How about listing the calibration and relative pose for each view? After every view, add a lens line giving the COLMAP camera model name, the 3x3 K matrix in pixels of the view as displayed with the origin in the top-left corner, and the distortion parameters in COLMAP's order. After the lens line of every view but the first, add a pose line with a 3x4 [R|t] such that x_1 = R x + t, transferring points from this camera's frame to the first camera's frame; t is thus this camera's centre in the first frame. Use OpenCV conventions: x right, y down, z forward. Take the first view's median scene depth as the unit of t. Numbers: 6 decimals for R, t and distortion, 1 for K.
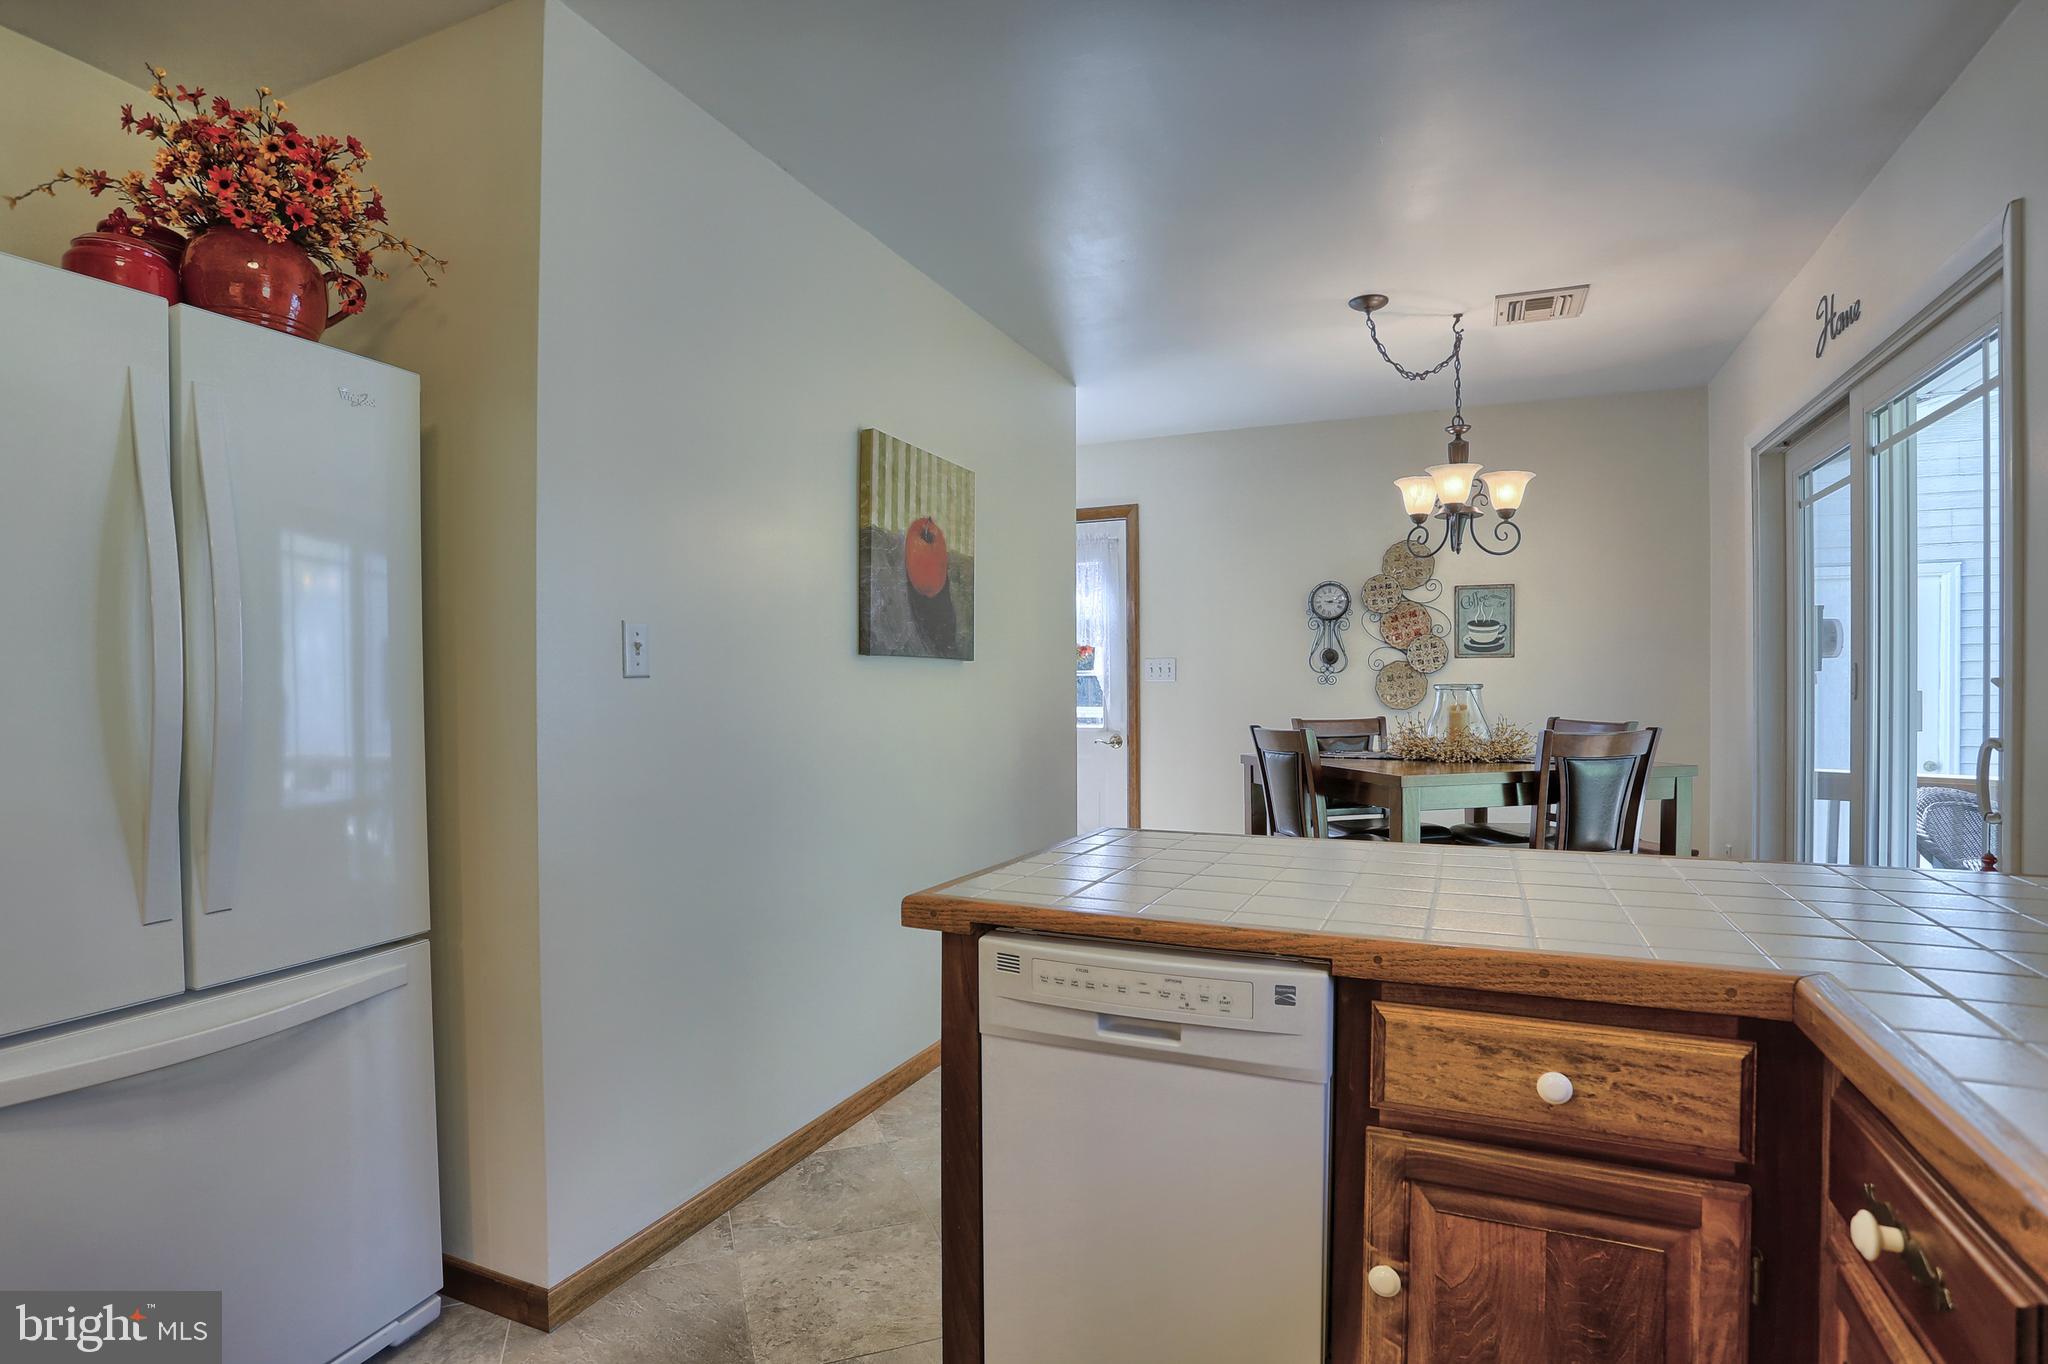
lens RADIAL K [[1000.4, 0, 1032.1], [0, 1000.4, 687.6], [0, 0, 1]] dist [-0.066321, 0.026469]
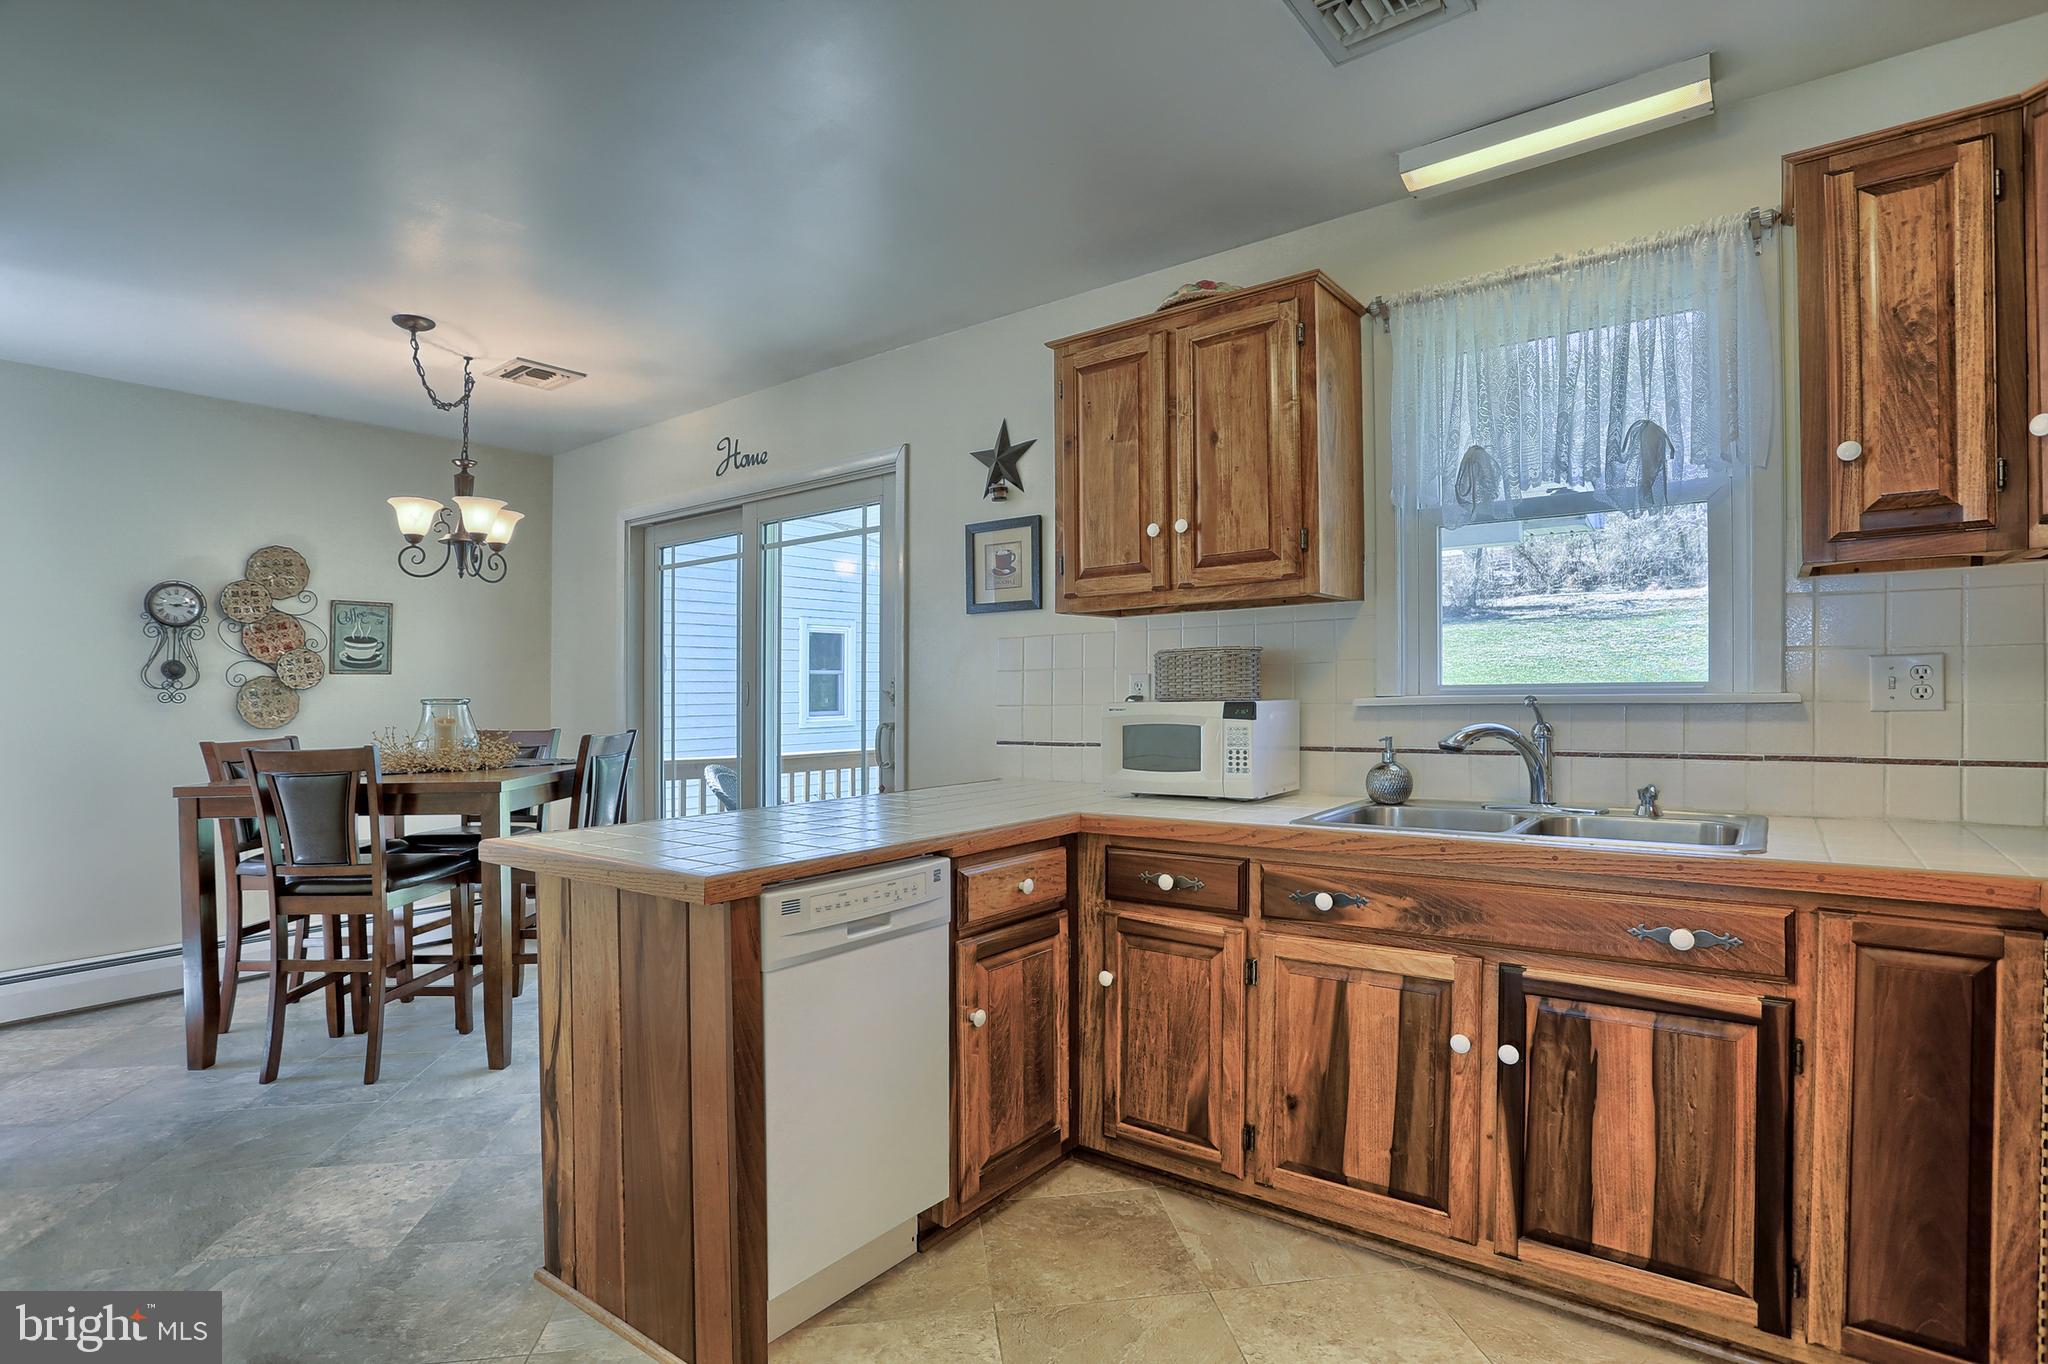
lens RADIAL K [[1000.4, 0, 1032.1], [0, 1000.4, 687.6], [0, 0, 1]] dist [-0.066321, 0.026469]
pose [[0.242004, 0.004059, 0.970267, -0.335746], [0.015232, 0.999852, -0.007982, 0.001397], [-0.970156, 0.016711, 0.241906, 0.104617]]
